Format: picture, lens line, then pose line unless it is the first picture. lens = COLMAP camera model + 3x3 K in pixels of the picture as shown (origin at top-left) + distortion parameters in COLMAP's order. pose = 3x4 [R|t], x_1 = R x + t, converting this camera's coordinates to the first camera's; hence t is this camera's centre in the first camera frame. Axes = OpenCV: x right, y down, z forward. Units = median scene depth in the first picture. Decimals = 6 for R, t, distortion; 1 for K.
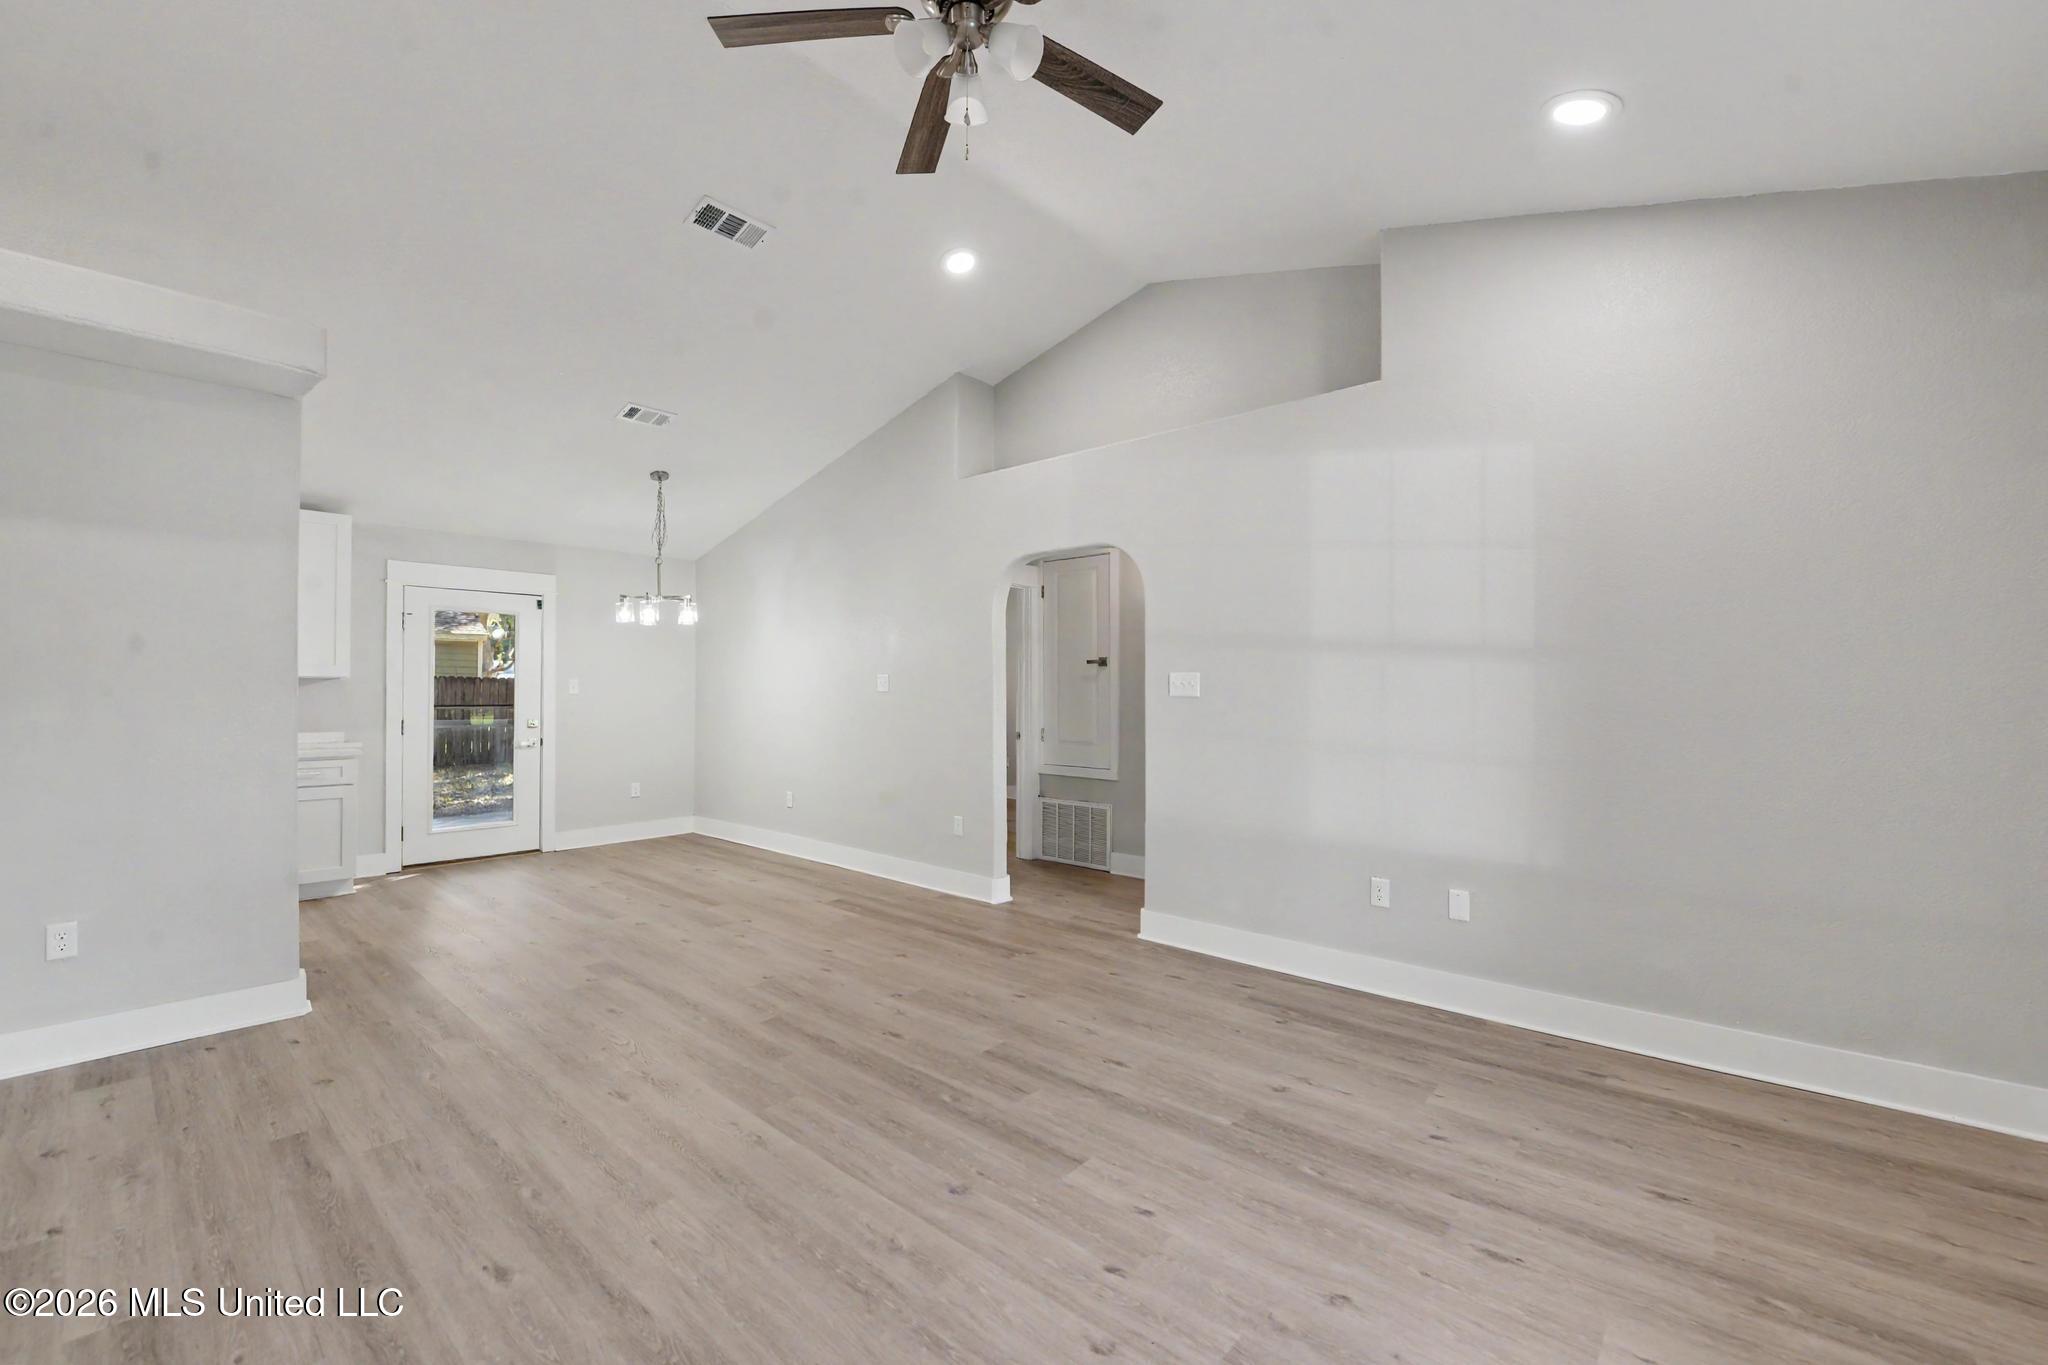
lens RADIAL K [[830.0, 0, 1024.8], [0, 830.0, 686.0], [0, 0, 1]] dist [-0.019781, -0.001835]
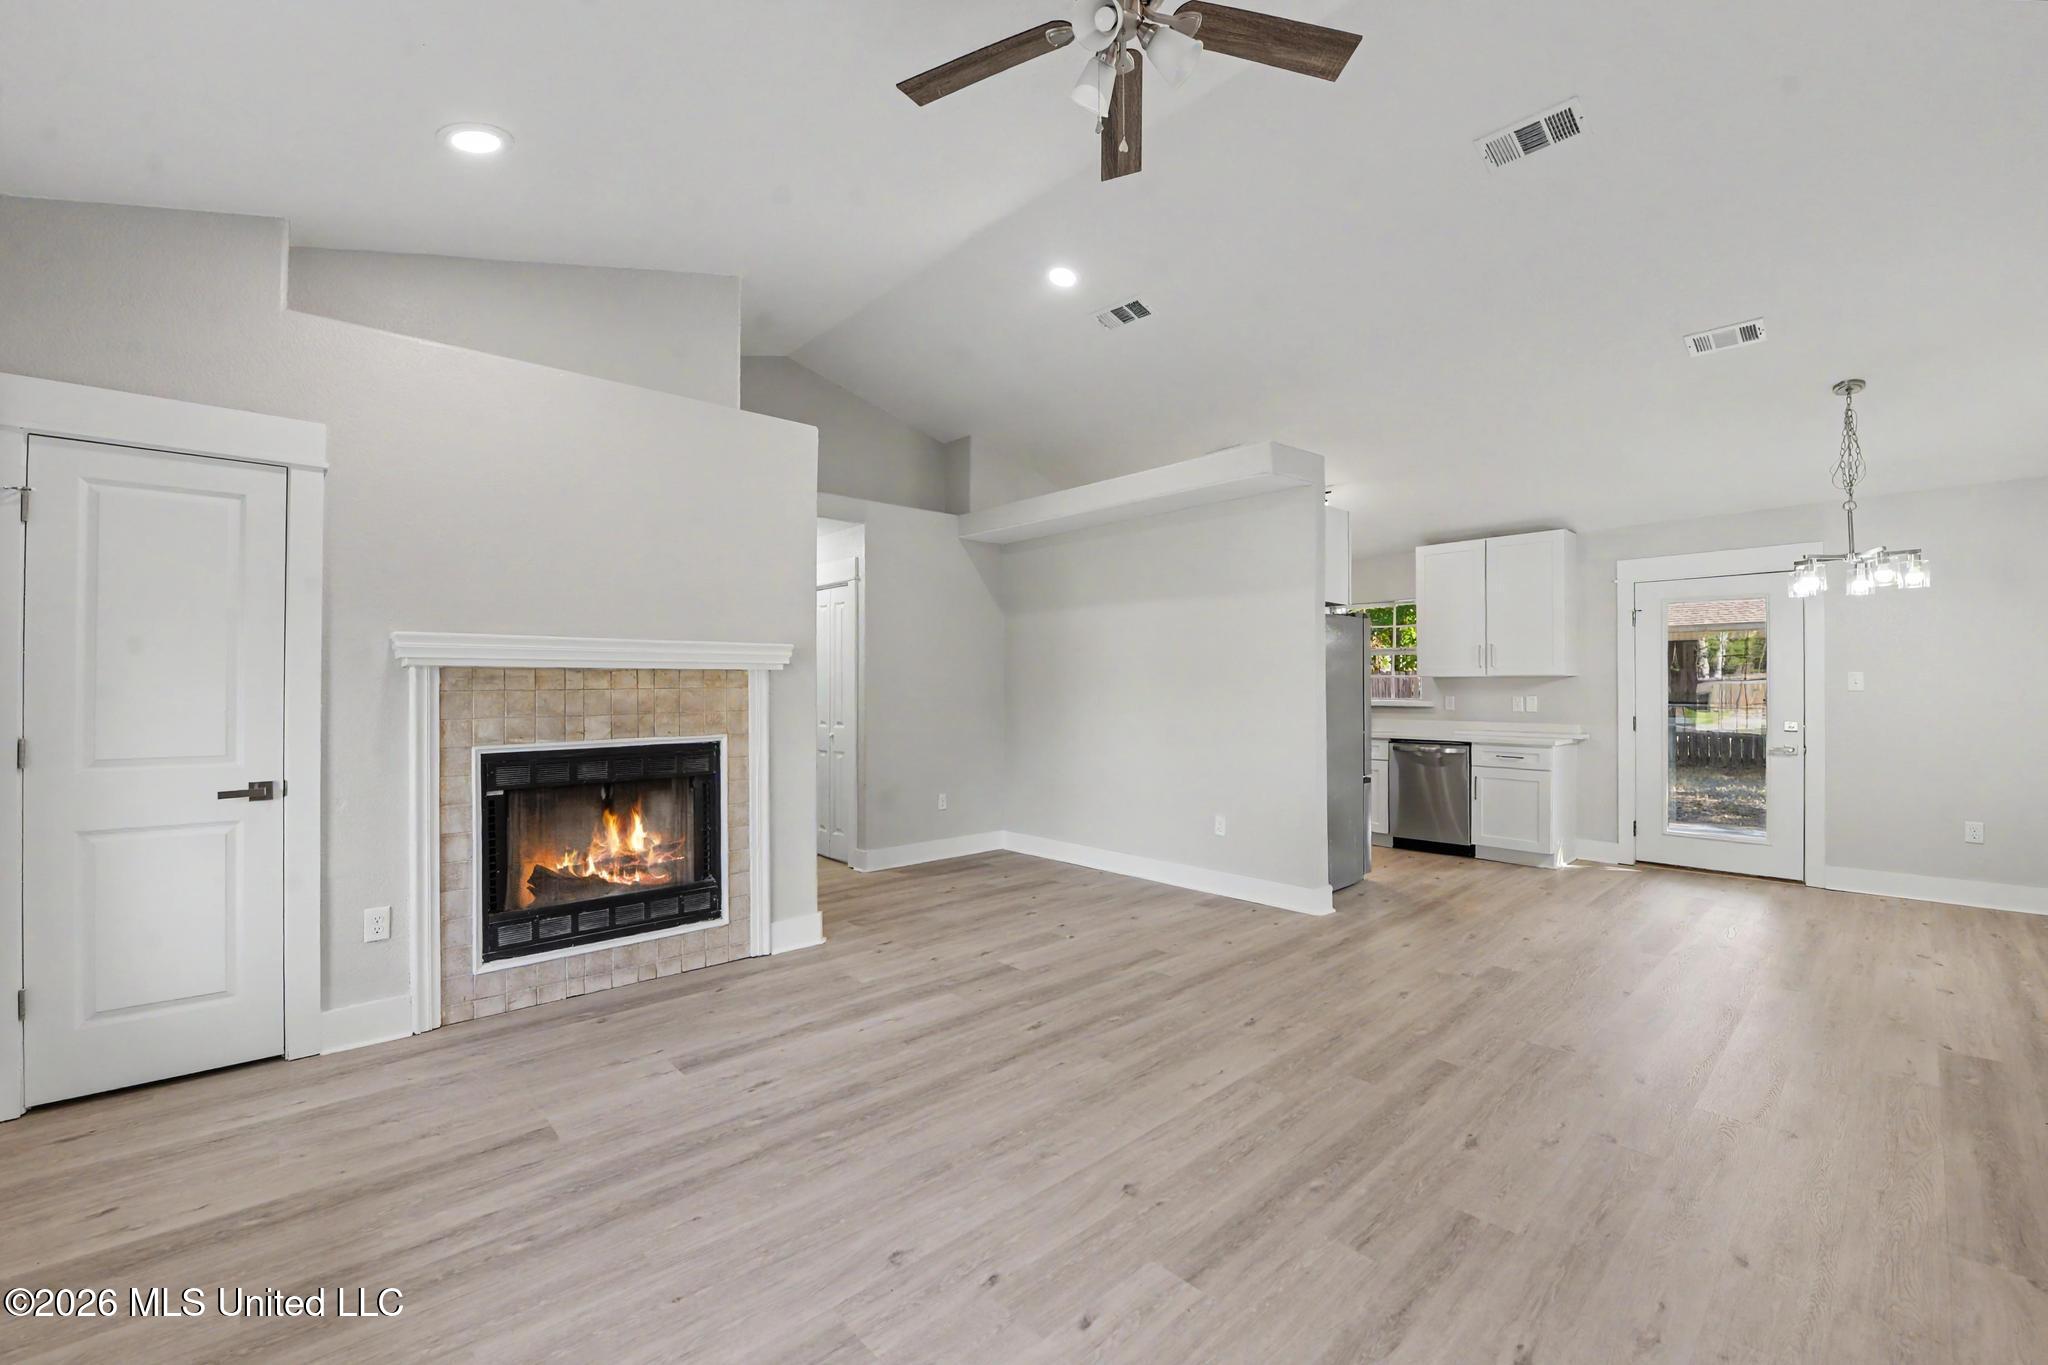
lens RADIAL K [[830.0, 0, 1012.4], [0, 830.0, 677.2], [0, 0, 1]] dist [-0.019781, -0.001835]
pose [[-0.117994, -0.013229, -0.992926, 0.634487], [0.006008, 0.999883, -0.014036, 0.005651], [0.992996, -0.007621, -0.117901, 0.670731]]
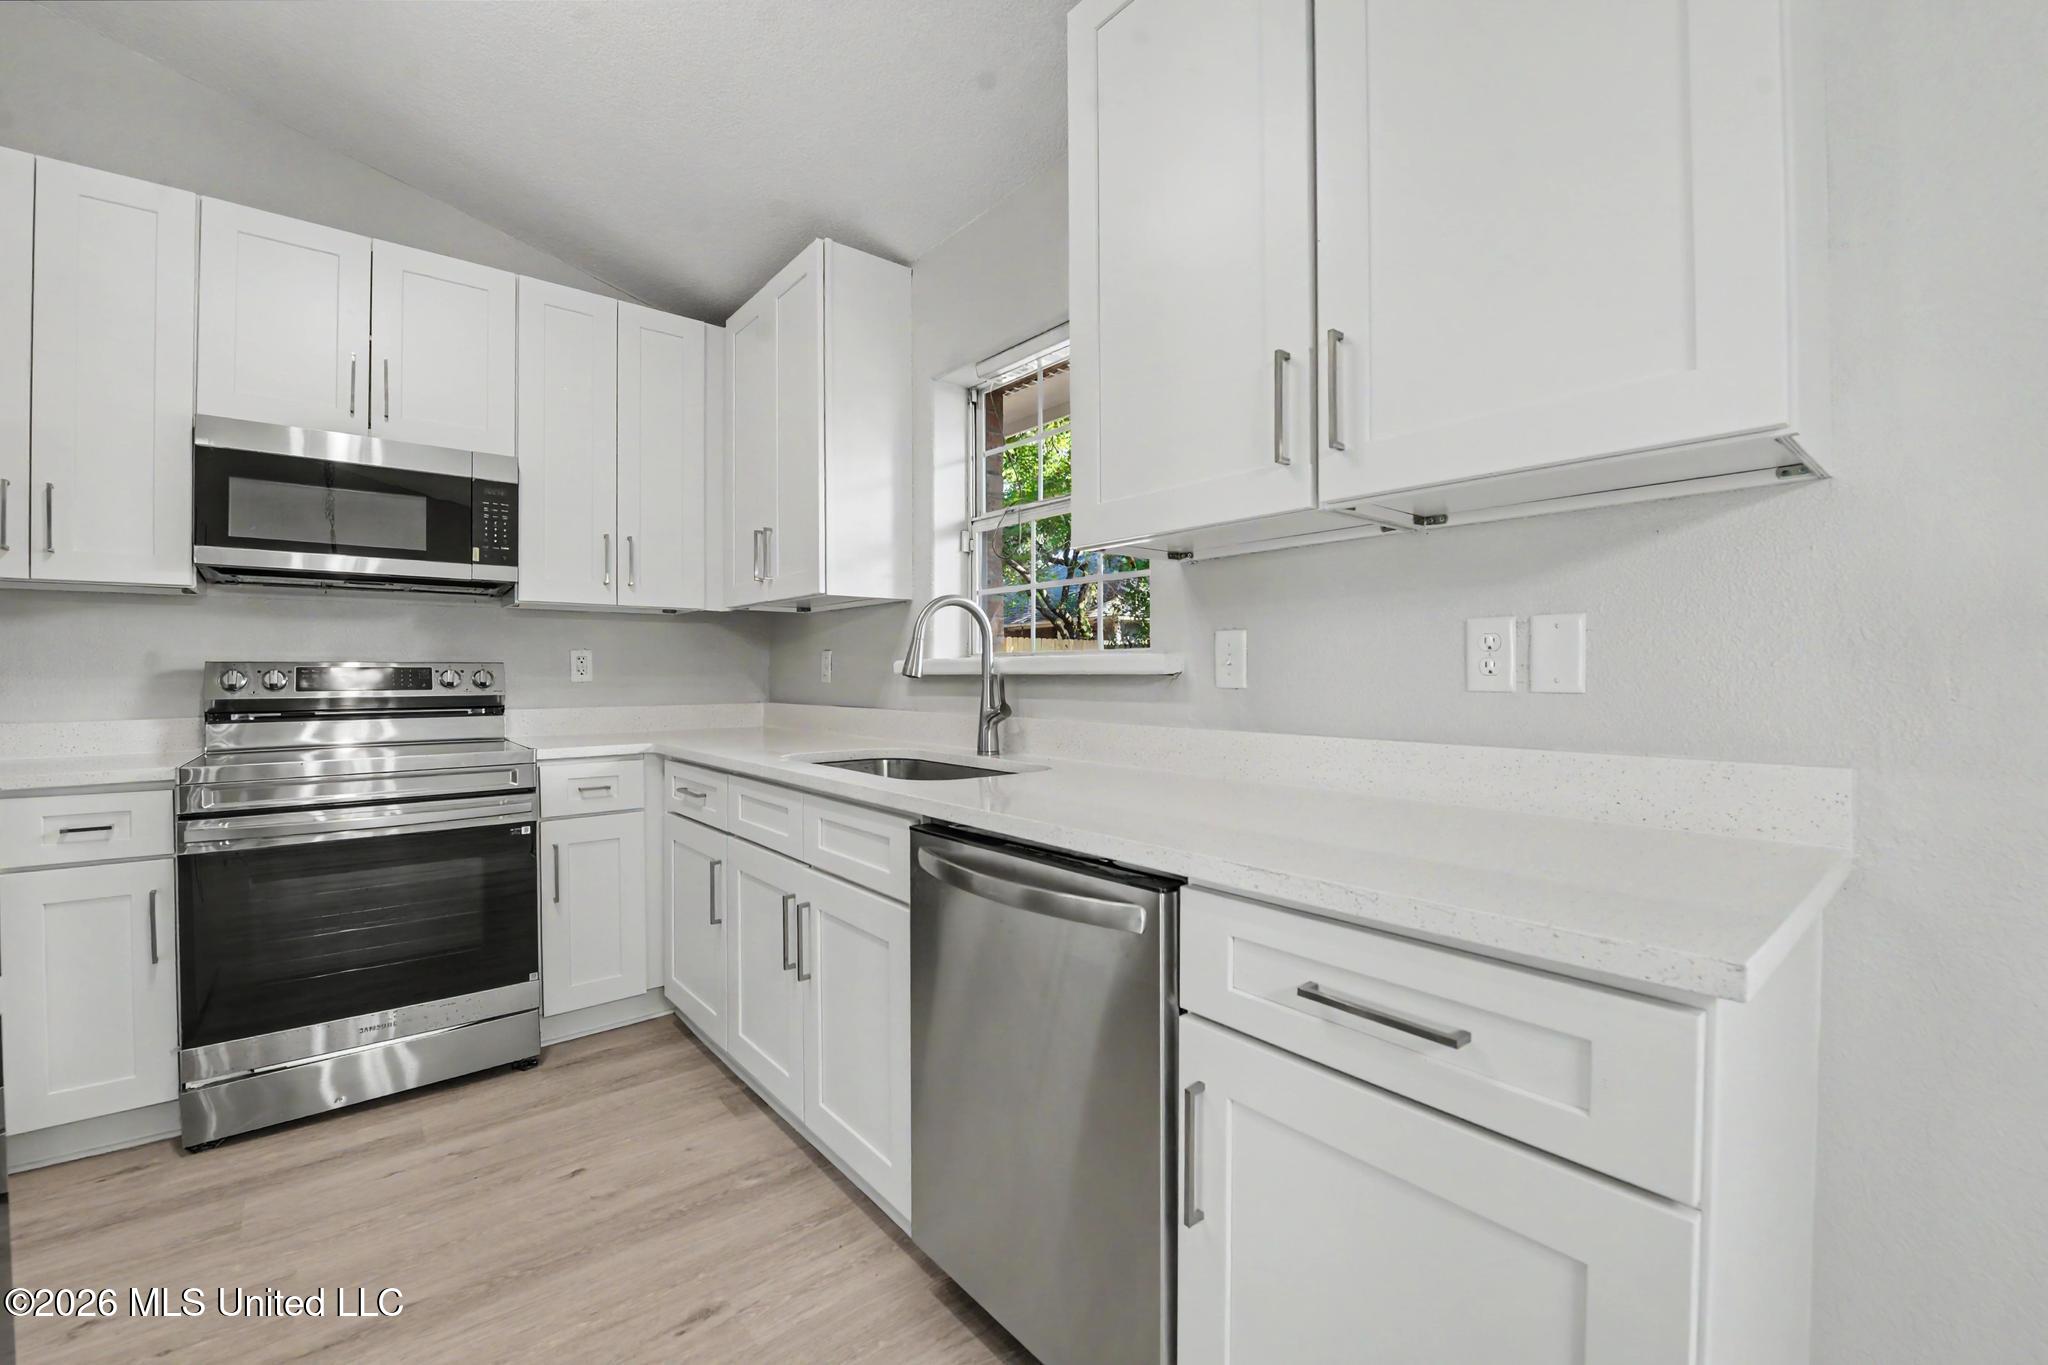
lens RADIAL K [[863.9, 0, 1020.2], [0, 863.9, 675.4], [0, 0, 1]] dist [-0.002447, -0.000187]
pose [[-0.147220, 0.004123, -0.989095, -1.104758], [0.012292, 0.999922, 0.002338, 0.057696], [0.989027, -0.011814, -0.147259, 1.516200]]
